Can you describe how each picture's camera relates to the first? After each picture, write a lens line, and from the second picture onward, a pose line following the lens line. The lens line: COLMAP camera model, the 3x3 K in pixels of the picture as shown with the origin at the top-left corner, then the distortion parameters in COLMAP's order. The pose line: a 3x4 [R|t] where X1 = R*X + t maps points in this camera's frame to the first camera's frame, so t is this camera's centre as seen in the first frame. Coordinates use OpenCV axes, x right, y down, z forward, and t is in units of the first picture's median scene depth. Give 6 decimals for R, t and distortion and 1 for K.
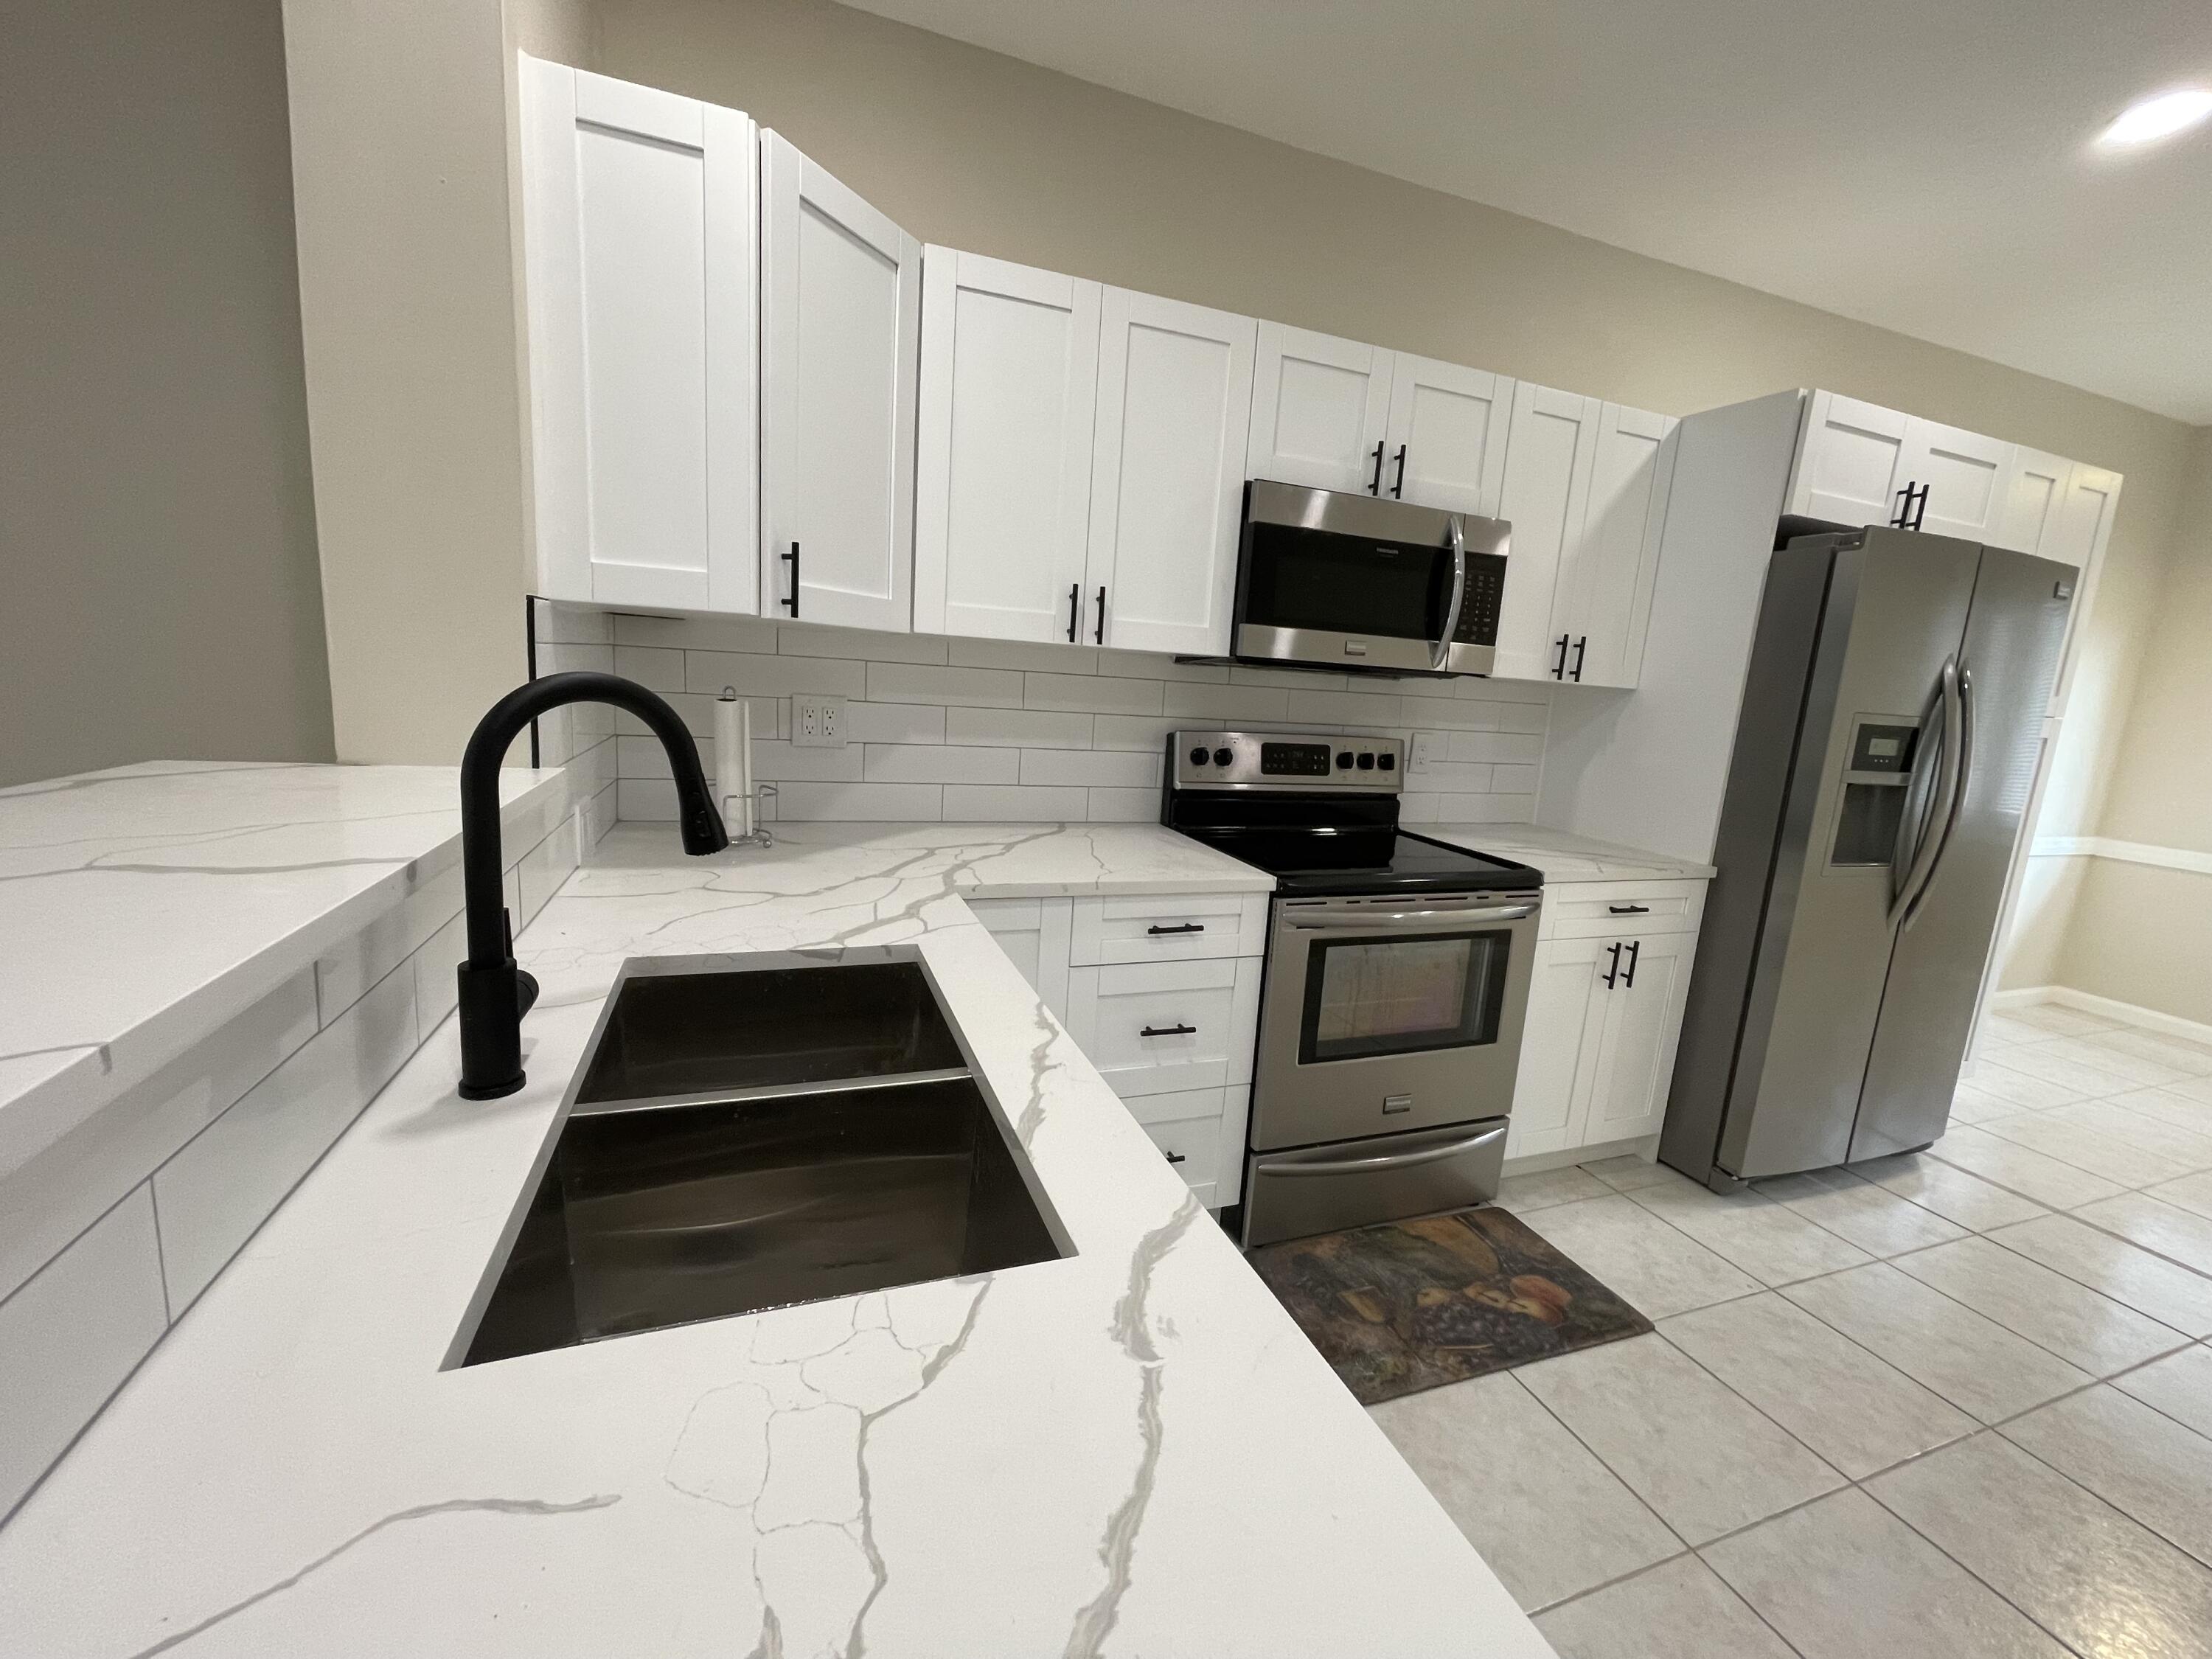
lens RADIAL K [[896.8, 0, 1106.2], [0, 896.8, 828.3], [0, 0, 1]] dist [-0.001986, -0.001764]
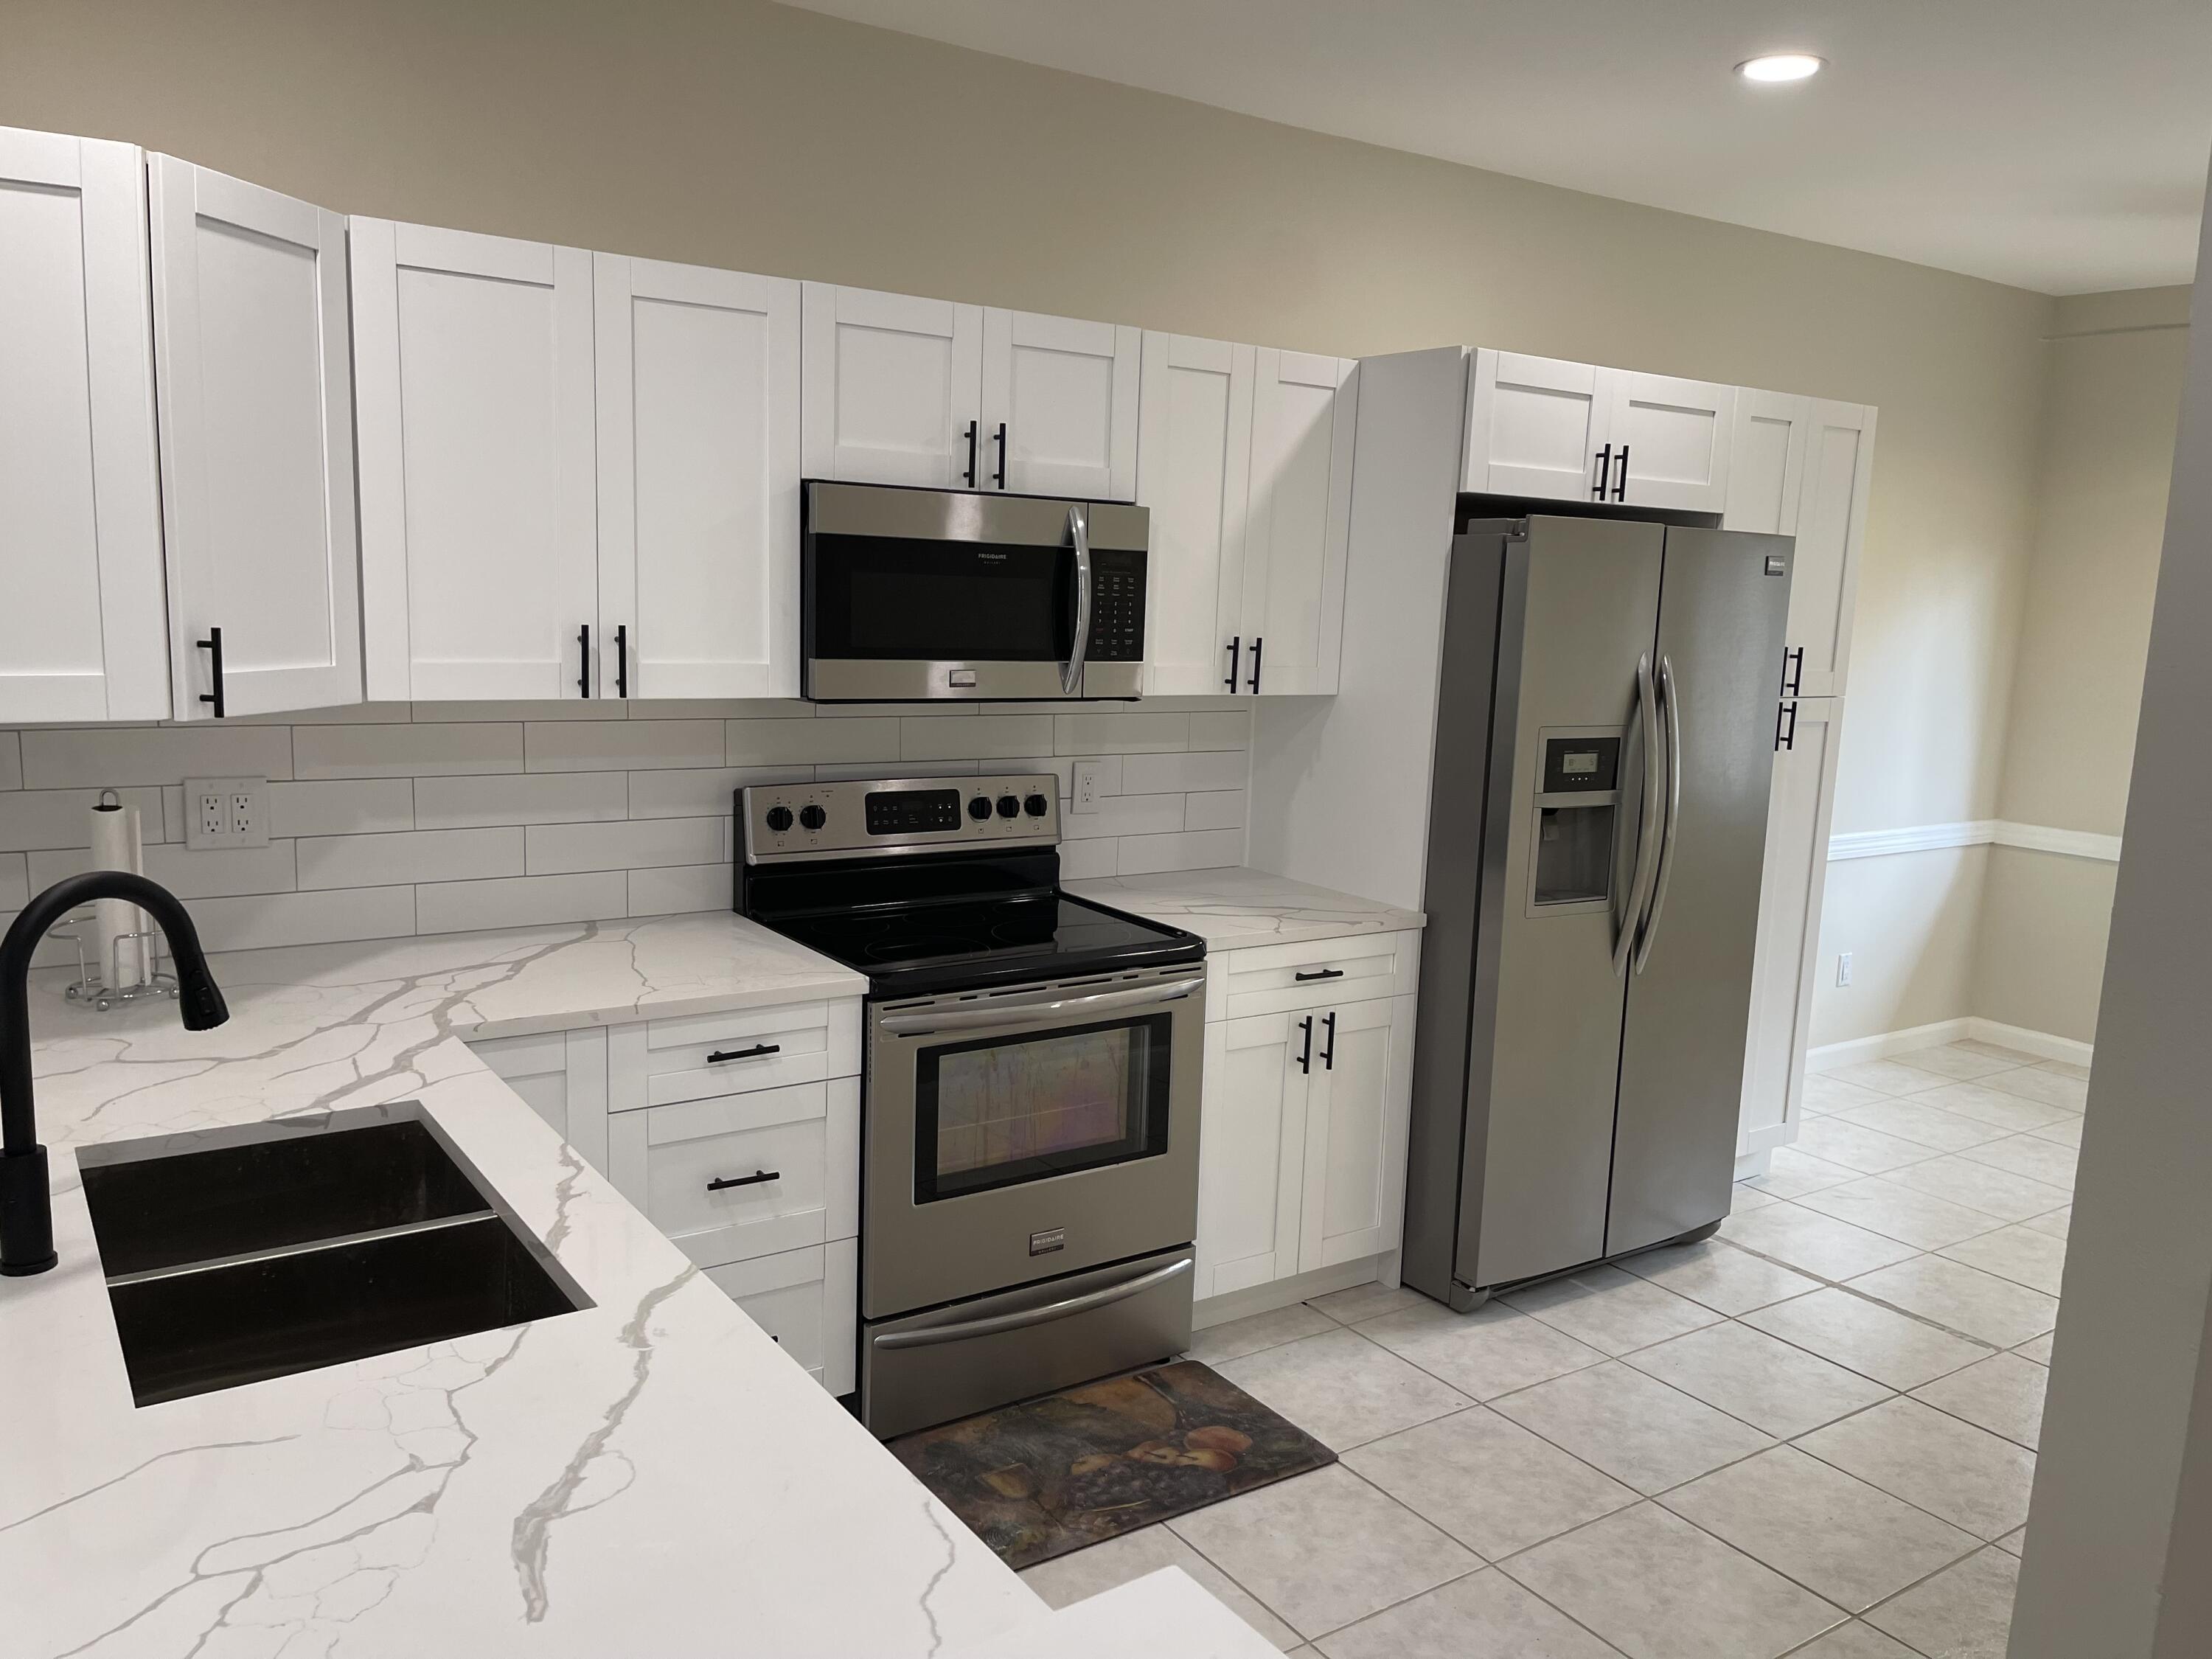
lens RADIAL K [[1678.1, 0, 1113.8], [0, 1678.1, 840.8], [0, 0, 1]] dist [0.048167, -0.049651]
pose [[0.969907, -0.066521, 0.234213, 0.054693], [0.068140, 0.997675, 0.001181, -0.053445], [-0.233747, 0.014814, 0.972185, -0.519650]]
